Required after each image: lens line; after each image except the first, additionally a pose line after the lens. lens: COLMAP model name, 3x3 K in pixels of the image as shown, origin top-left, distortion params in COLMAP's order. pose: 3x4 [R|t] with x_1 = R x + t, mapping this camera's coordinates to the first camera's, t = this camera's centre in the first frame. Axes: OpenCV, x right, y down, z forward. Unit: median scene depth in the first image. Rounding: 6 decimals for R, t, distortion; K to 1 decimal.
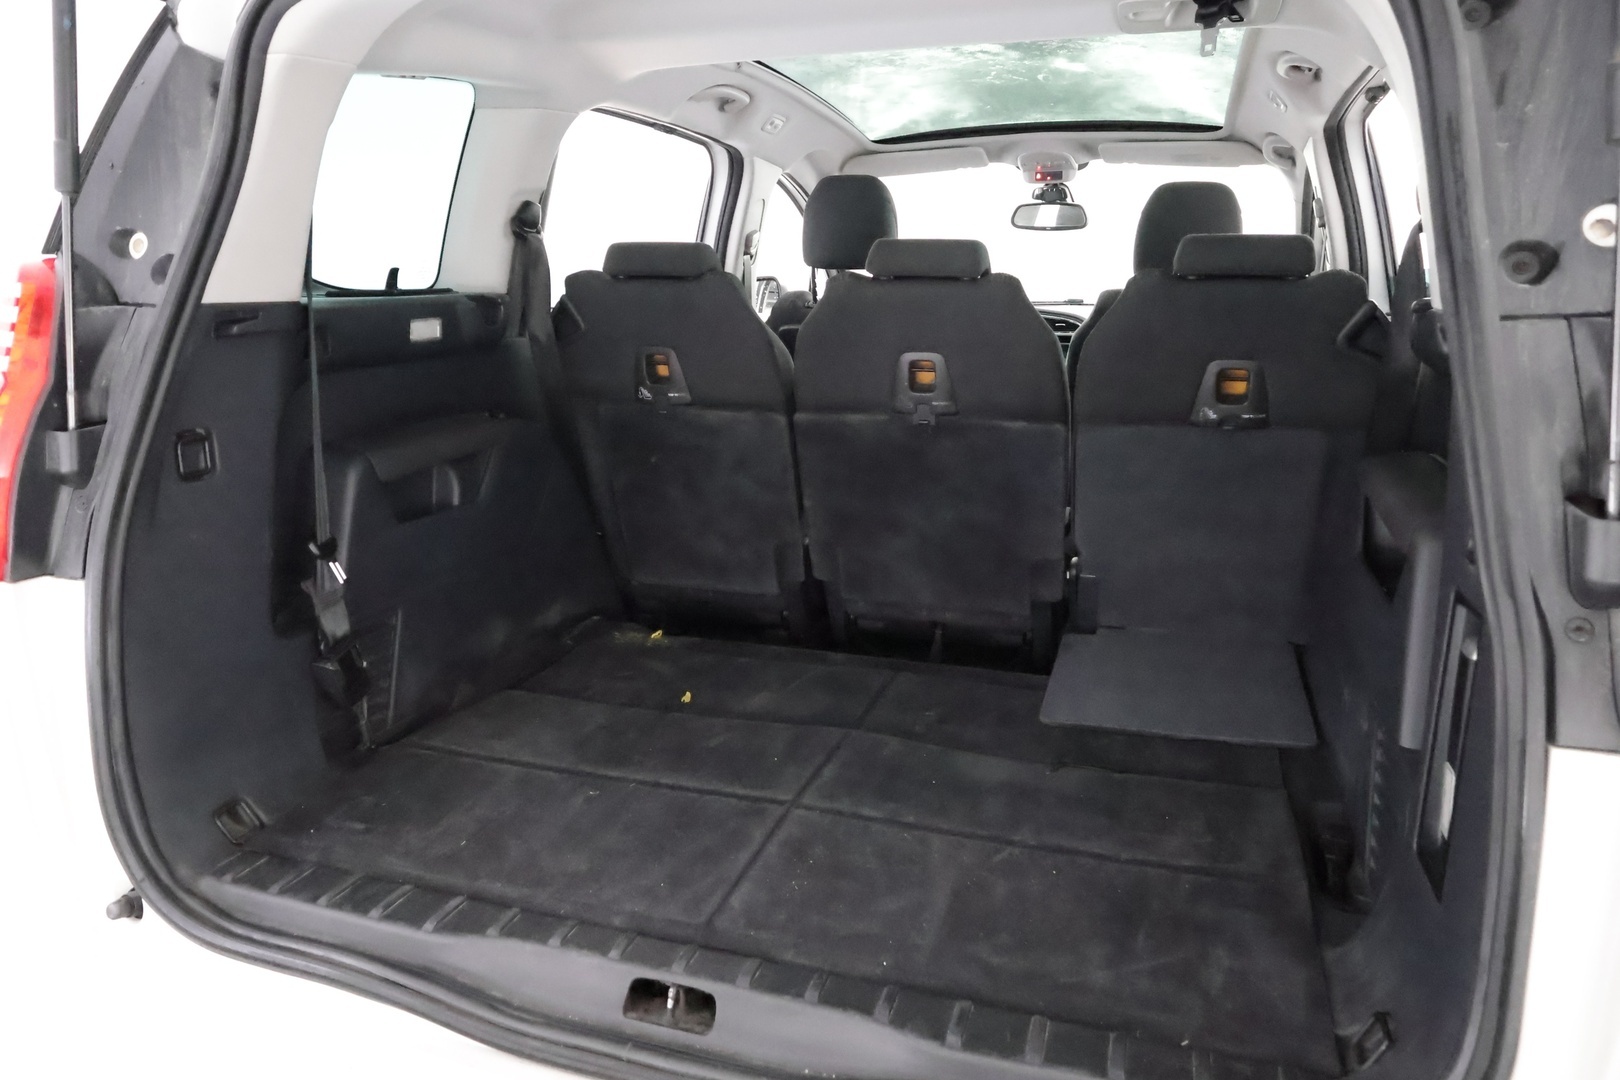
lens RADIAL K [[1086.1, 0, 810.0], [0, 1086.1, 540.0], [0, 0, 1]] dist [-0.012795, 0.006272]
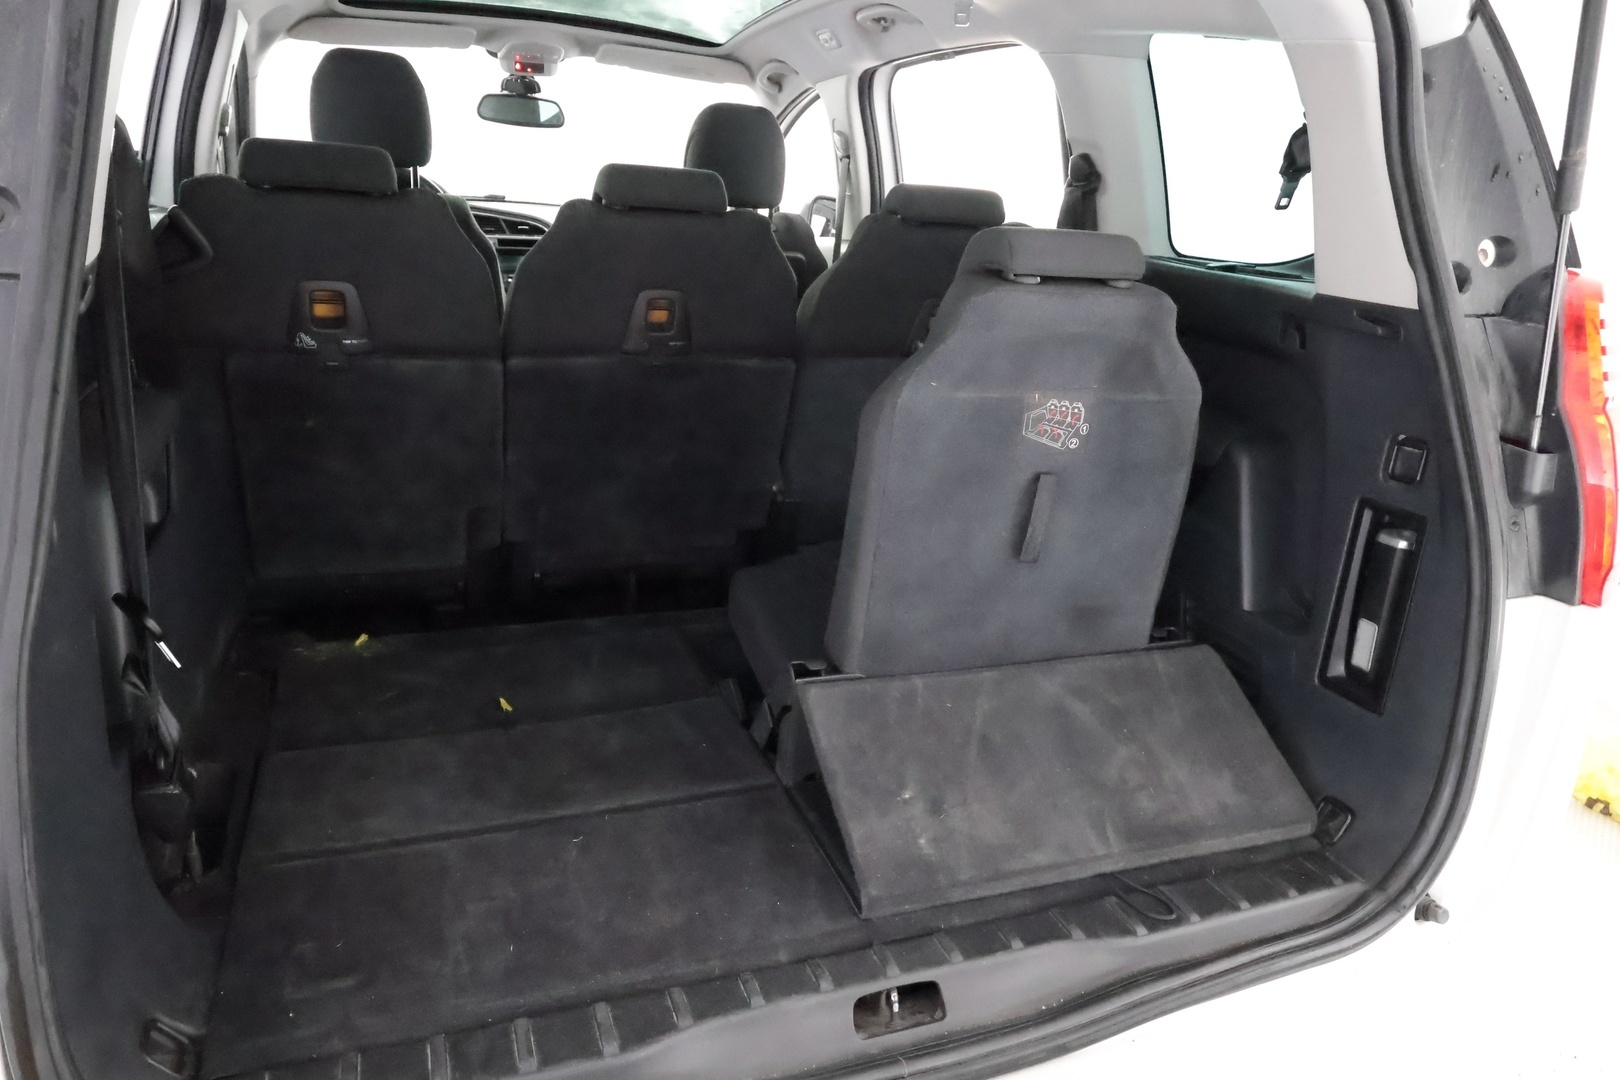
lens RADIAL K [[1104.9, 0, 810.0], [0, 1104.9, 540.0], [0, 0, 1]] dist [-0.000382, 0.000199]
pose [[0.765184, -0.152132, 0.625580, -0.391776], [0.083901, 0.986957, 0.137390, -0.072332], [-0.638322, -0.052642, 0.767967, 0.153427]]
